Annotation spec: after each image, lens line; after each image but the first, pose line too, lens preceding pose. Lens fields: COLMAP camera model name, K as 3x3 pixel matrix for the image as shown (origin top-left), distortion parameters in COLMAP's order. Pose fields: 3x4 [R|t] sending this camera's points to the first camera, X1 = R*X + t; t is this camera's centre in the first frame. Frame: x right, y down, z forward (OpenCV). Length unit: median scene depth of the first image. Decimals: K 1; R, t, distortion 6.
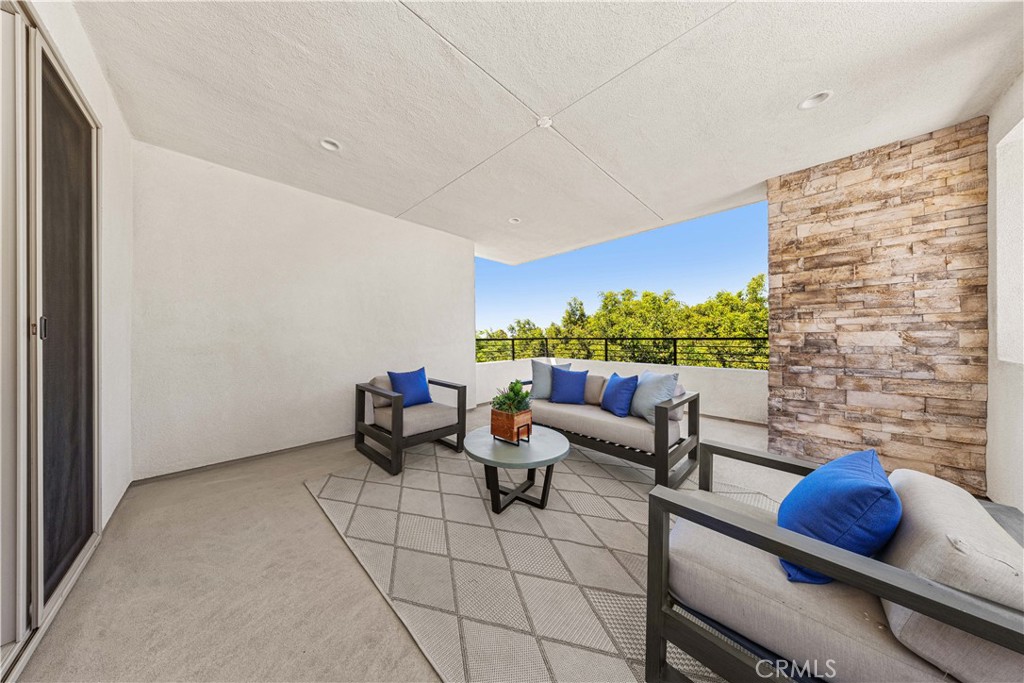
lens RADIAL K [[294.9, 0, 499.0], [0, 294.9, 338.2], [0, 0, 1]] dist [-0.000157, -0.000005]
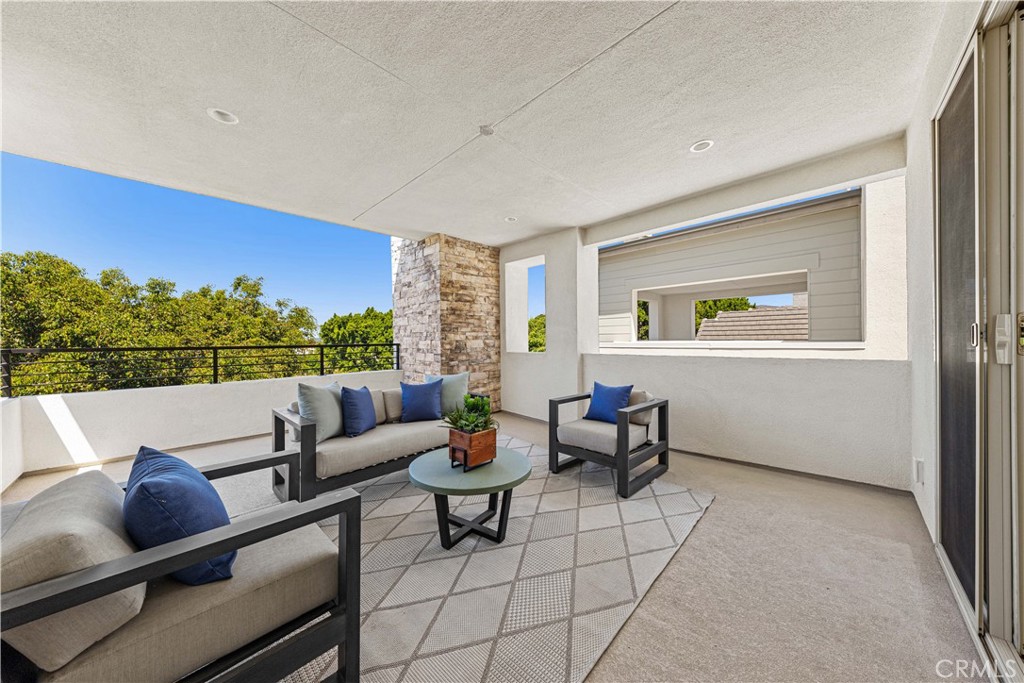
lens RADIAL K [[339.6, 0, 512.0], [0, 339.6, 341.5], [0, 0, 1]] dist [0.000102, 0.000037]
pose [[-0.045018, -0.004560, 0.998976, -0.815951], [0.010612, 0.999931, 0.005043, -0.018772], [-0.998930, 0.010828, -0.044966, 0.785819]]
